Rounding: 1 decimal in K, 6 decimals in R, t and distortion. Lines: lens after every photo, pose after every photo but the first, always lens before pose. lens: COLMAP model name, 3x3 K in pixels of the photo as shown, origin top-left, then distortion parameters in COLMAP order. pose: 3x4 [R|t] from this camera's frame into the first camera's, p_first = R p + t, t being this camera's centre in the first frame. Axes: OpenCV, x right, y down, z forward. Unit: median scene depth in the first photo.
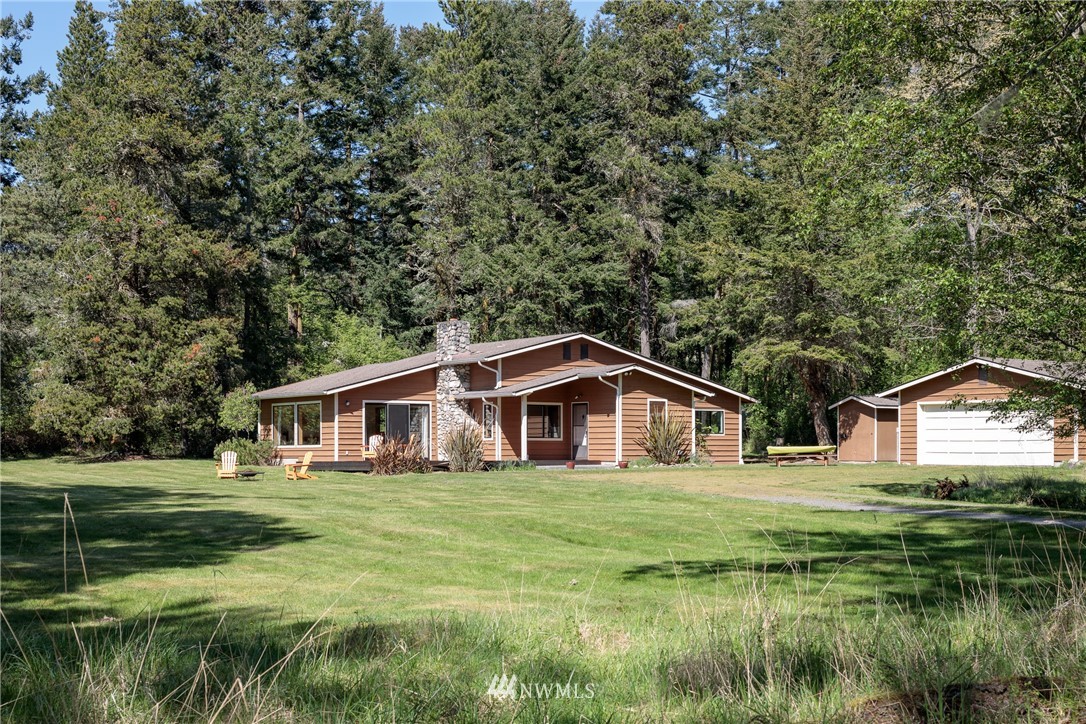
lens RADIAL K [[1590.8, 0, 543.0], [0, 1590.8, 362.0], [0, 0, 1]] dist [0.042086, -0.045620]
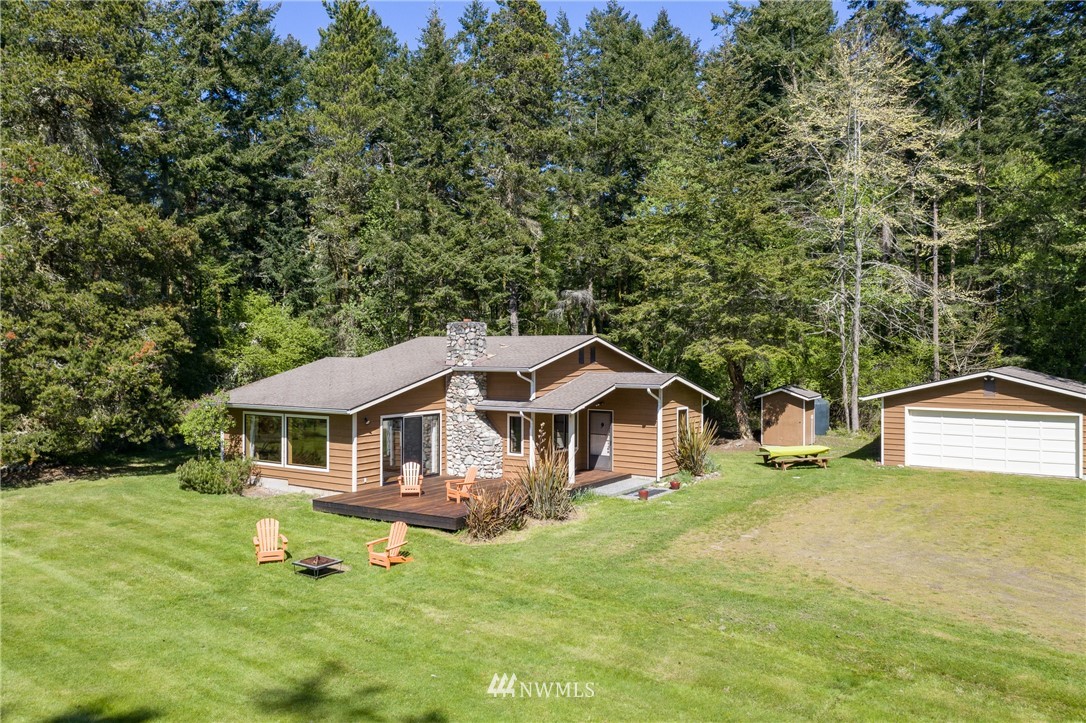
lens RADIAL K [[876.2, 0, 544.0], [0, 876.2, 327.2], [0, 0, 1]] dist [0.006153, 0.014002]
pose [[0.934619, 0.011973, 0.355449, -0.187015], [-0.024576, 0.999218, 0.030965, -0.037748], [-0.354801, -0.037676, 0.934182, 0.501192]]
